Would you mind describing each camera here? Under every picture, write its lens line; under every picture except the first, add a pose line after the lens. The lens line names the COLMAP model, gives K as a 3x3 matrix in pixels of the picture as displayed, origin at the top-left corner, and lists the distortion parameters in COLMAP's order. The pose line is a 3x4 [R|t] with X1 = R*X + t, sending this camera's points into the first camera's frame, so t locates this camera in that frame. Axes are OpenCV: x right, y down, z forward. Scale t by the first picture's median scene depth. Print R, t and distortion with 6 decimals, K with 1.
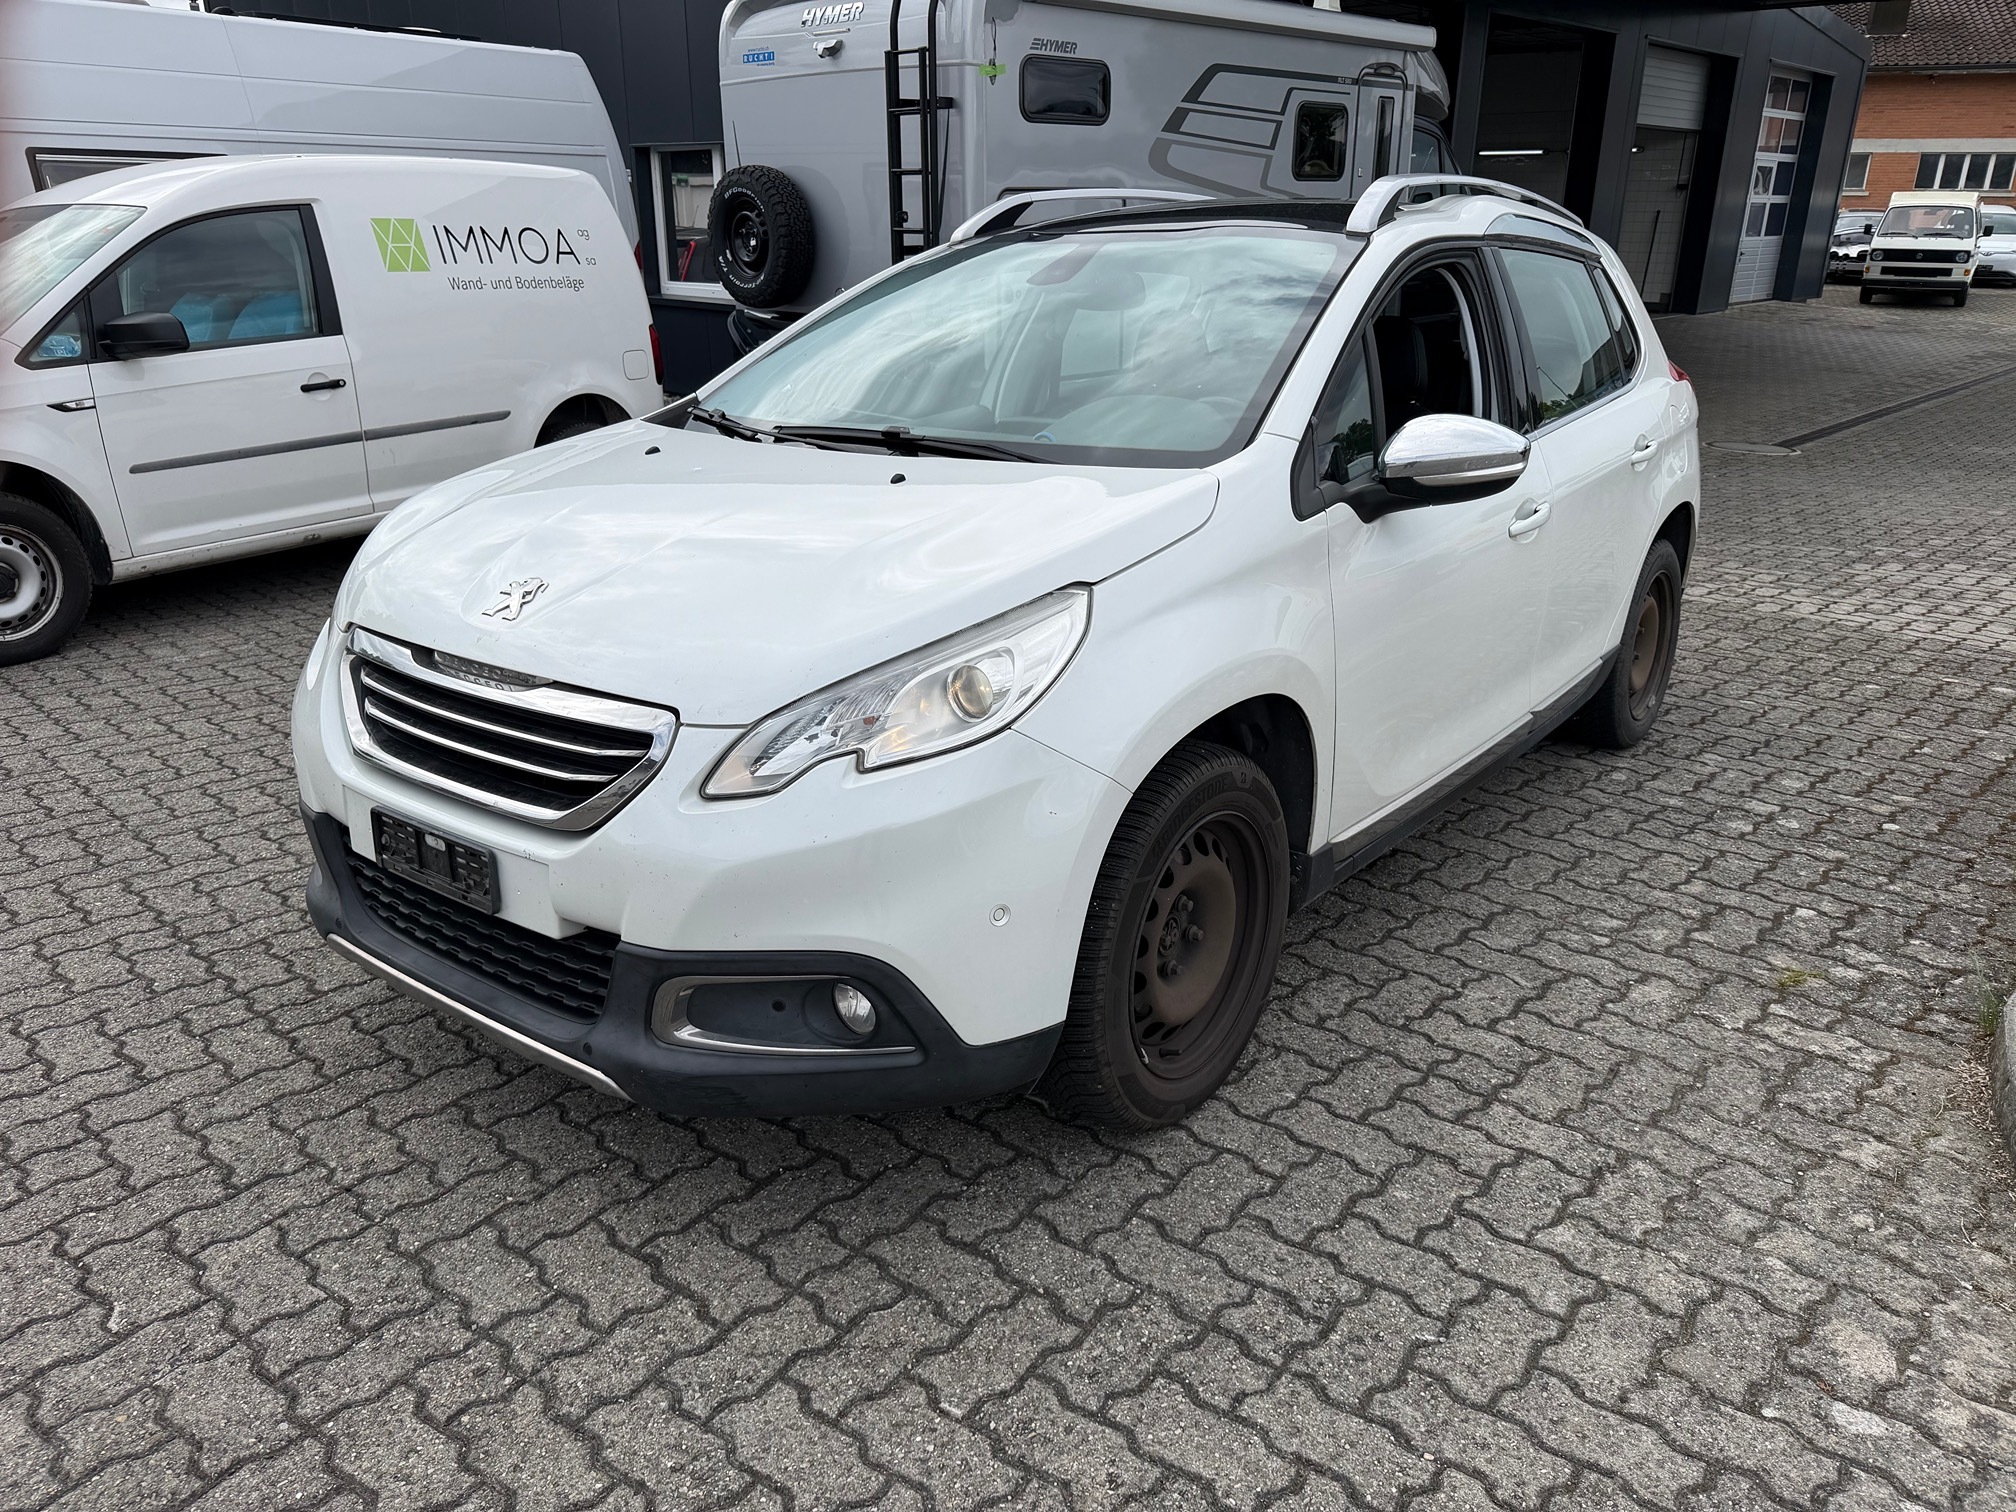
lens RADIAL K [[1479.3, 0, 1004.1], [0, 1479.3, 766.1], [0, 0, 1]] dist [0.001542, -0.003406]
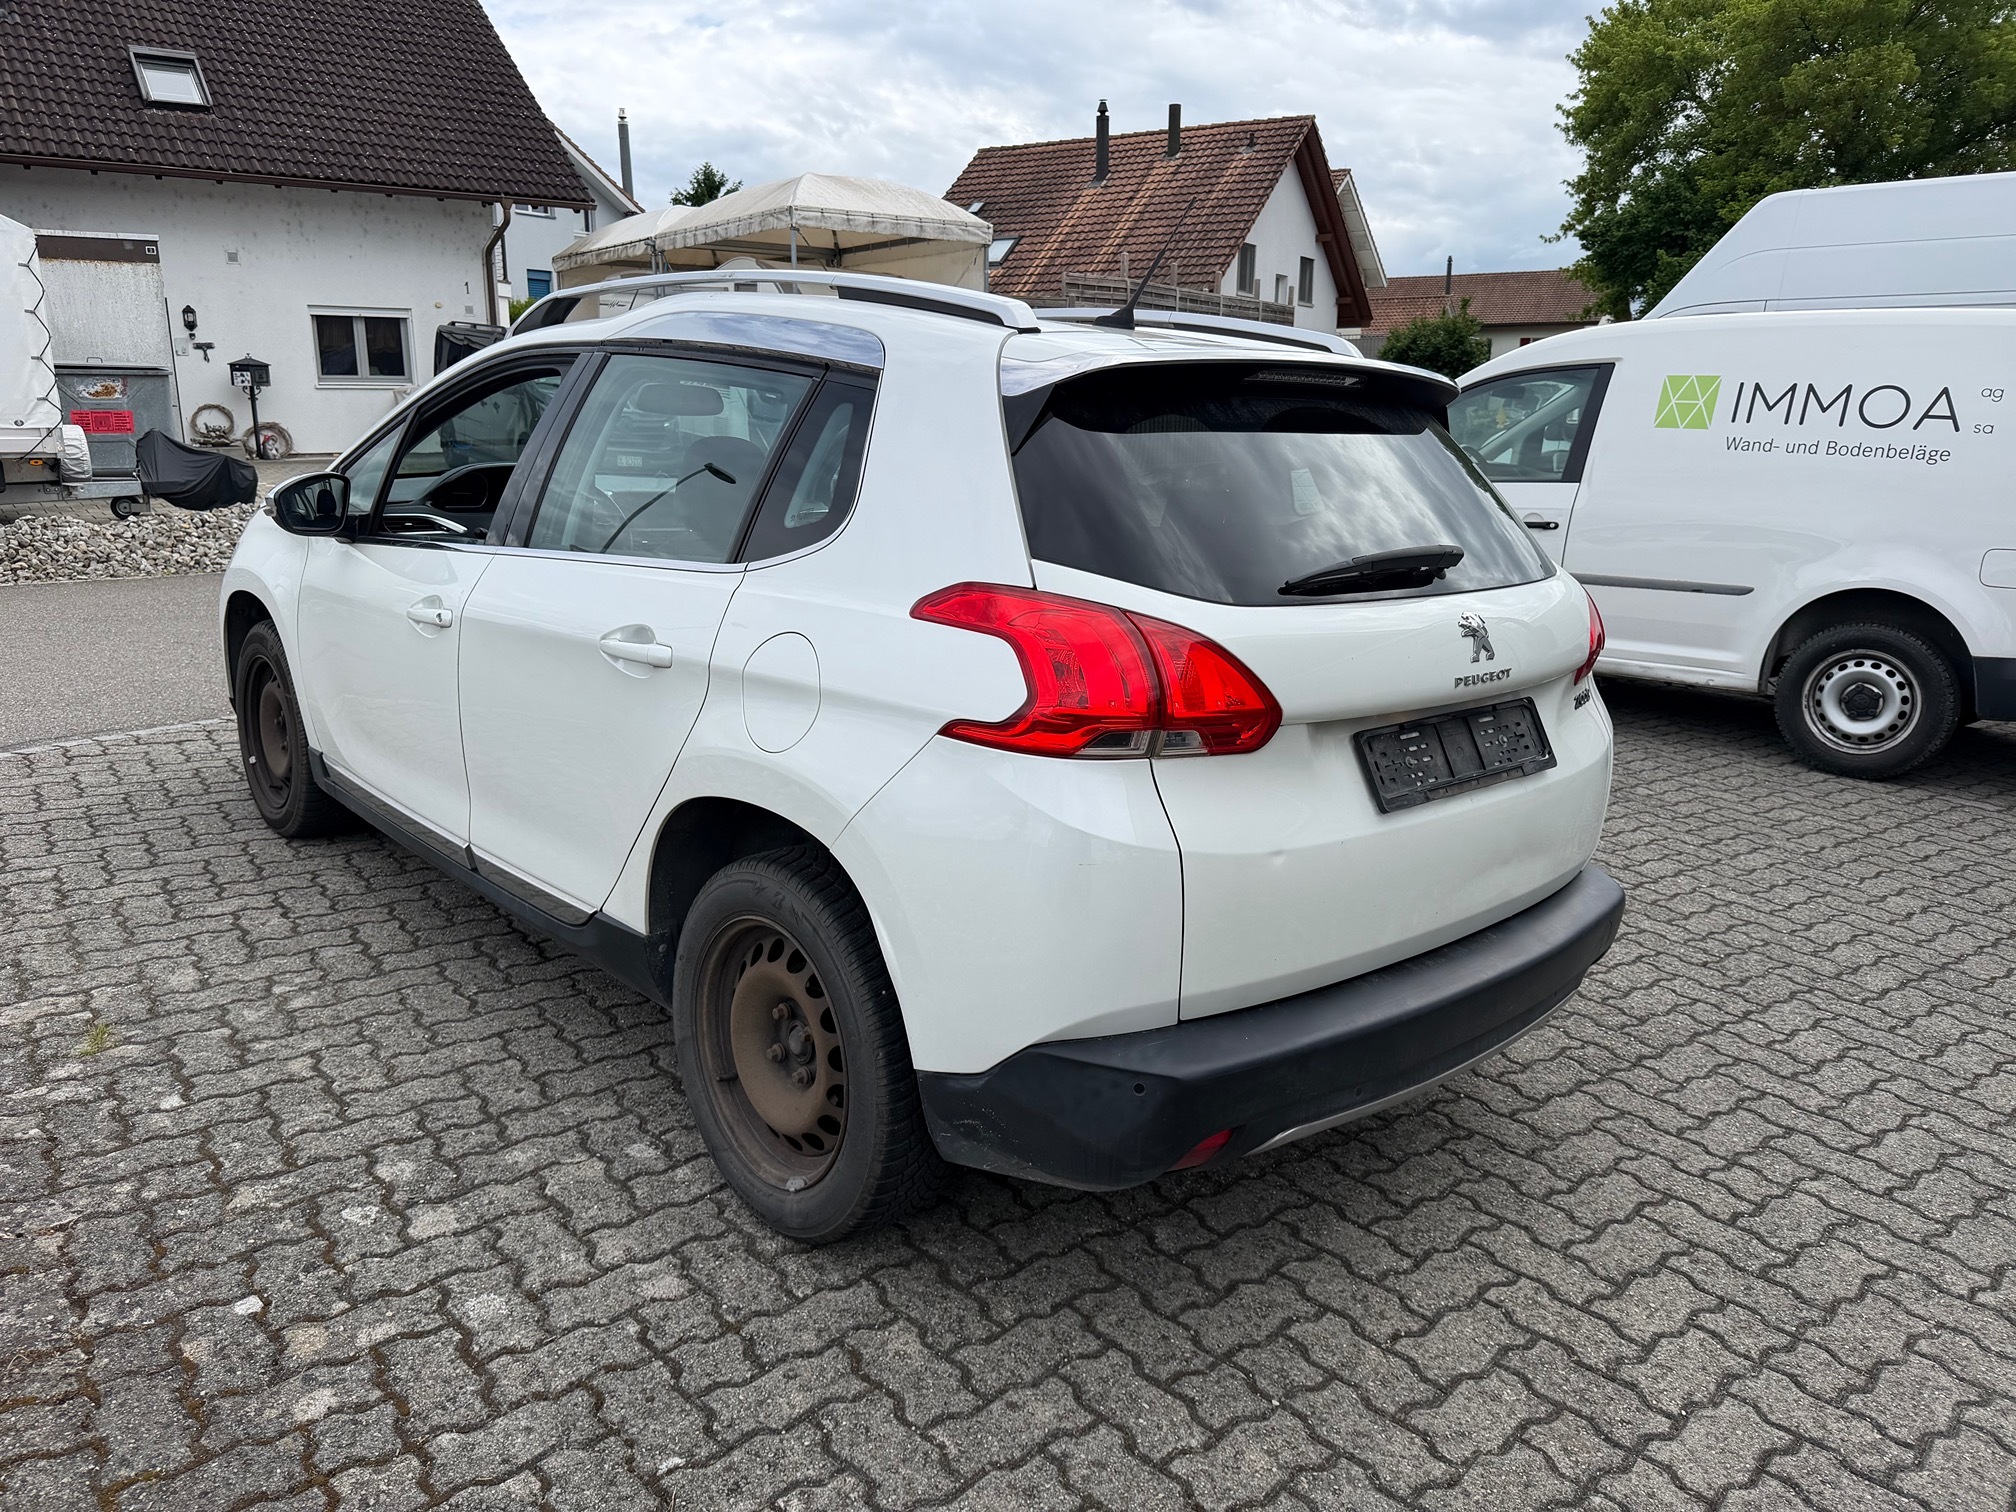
lens RADIAL K [[1479.3, 0, 1009.8], [0, 1479.3, 769.2], [0, 0, 1]] dist [0.001542, -0.003406]
pose [[-0.196253, 0.228211, -0.953627, 1.005120], [-0.351006, 0.891743, 0.285637, -0.398597], [0.915576, 0.390786, -0.094904, 1.200042]]
